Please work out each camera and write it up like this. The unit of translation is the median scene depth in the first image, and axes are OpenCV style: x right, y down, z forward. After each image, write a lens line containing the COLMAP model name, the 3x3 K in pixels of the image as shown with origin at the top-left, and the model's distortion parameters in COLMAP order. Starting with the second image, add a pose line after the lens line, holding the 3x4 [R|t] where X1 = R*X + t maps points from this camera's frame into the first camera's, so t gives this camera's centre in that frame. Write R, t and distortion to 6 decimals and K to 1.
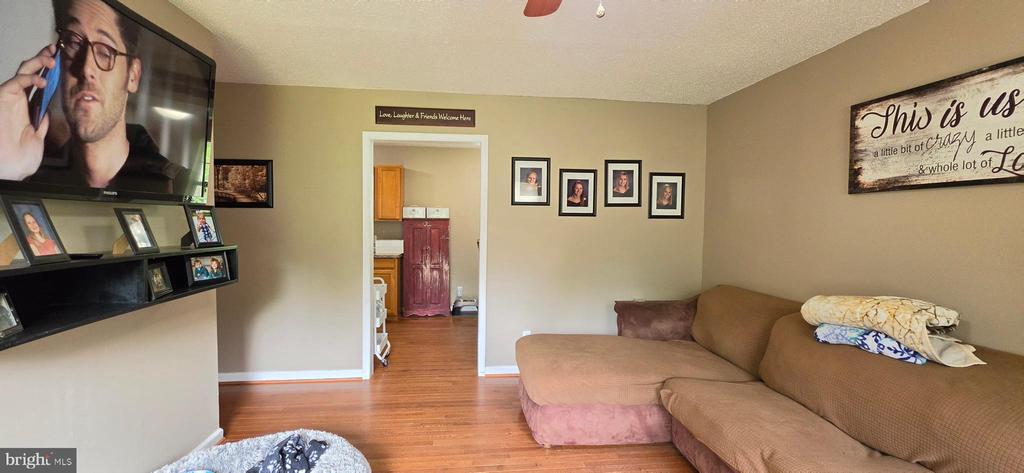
lens RADIAL K [[418.3, 0, 516.3], [0, 418.3, 236.3], [0, 0, 1]] dist [-0.000211, -0.000011]
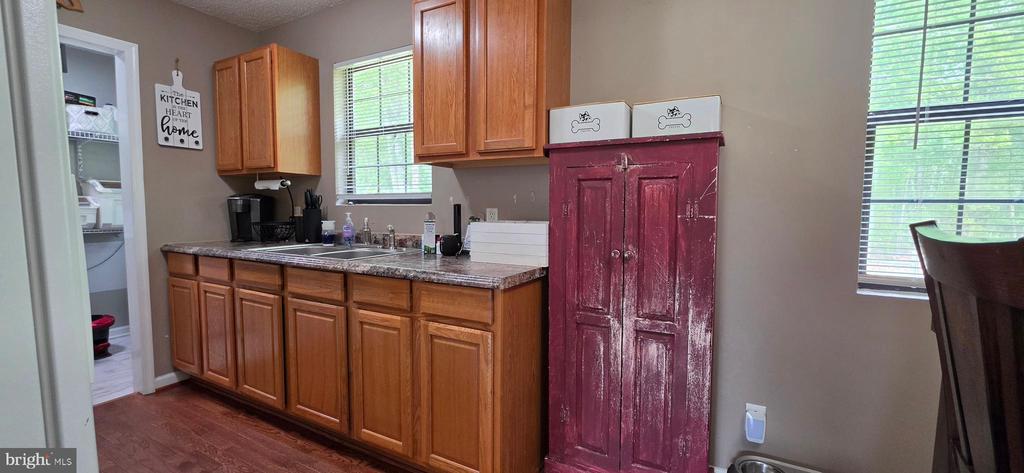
lens RADIAL K [[418.3, 0, 516.3], [0, 418.3, 236.3], [0, 0, 1]] dist [-0.000211, -0.000011]
pose [[0.810839, 0.039799, -0.583914, -0.332015], [-0.022843, 0.999077, 0.036375, 0.025899], [0.584823, -0.016156, 0.811000, 2.147854]]
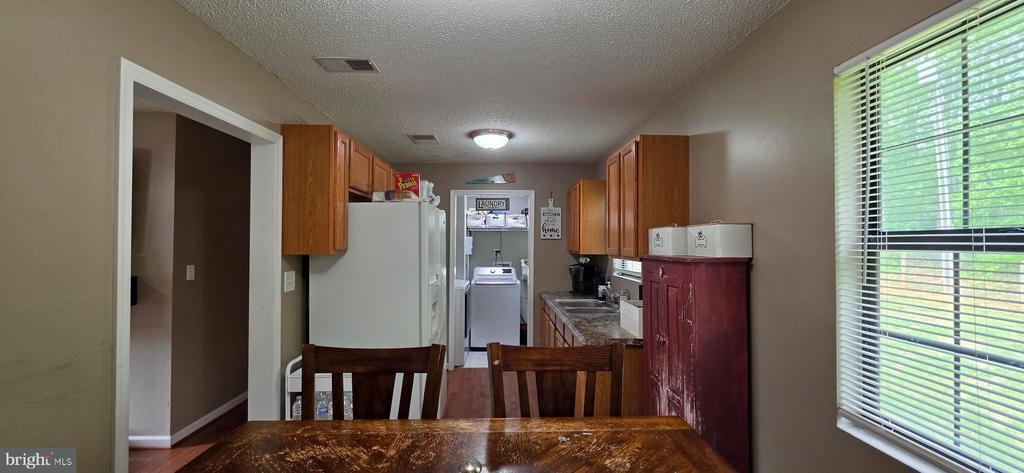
lens RADIAL K [[418.3, 0, 516.3], [0, 418.3, 236.3], [0, 0, 1]] dist [-0.000211, -0.000011]
pose [[-0.074128, -0.024337, -0.996952, 0.466697], [-0.044837, 0.998773, -0.021048, -0.137741], [0.996240, 0.043140, -0.075128, 2.586991]]
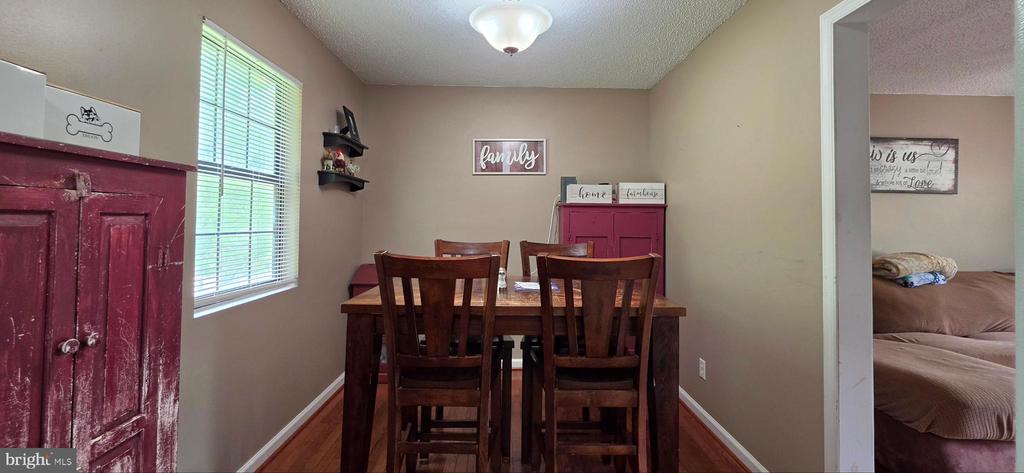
lens RADIAL K [[420.8, 0, 513.3], [0, 420.8, 211.4], [0, 0, 1]] dist [-0.000892, -0.000099]
pose [[0.101262, 0.019257, 0.994673, -1.022050], [0.028593, 0.999343, -0.022258, -0.034519], [-0.994449, 0.030695, 0.100645, 2.373474]]
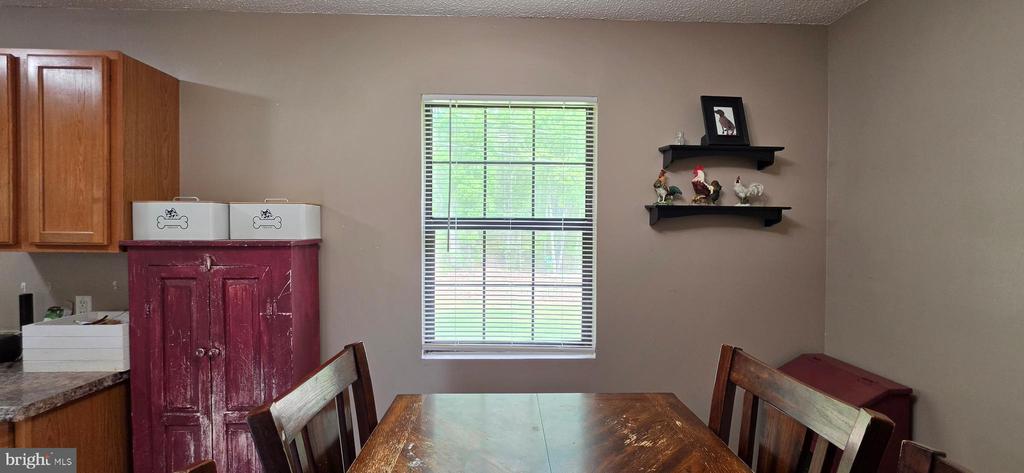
lens RADIAL K [[418.3, 0, 516.3], [0, 418.3, 236.3], [0, 0, 1]] dist [-0.000211, -0.000011]
pose [[0.995170, -0.001013, -0.098162, 0.033680], [-0.001334, 0.999715, -0.023848, -0.117372], [0.098159, 0.023864, 0.994885, 2.152016]]
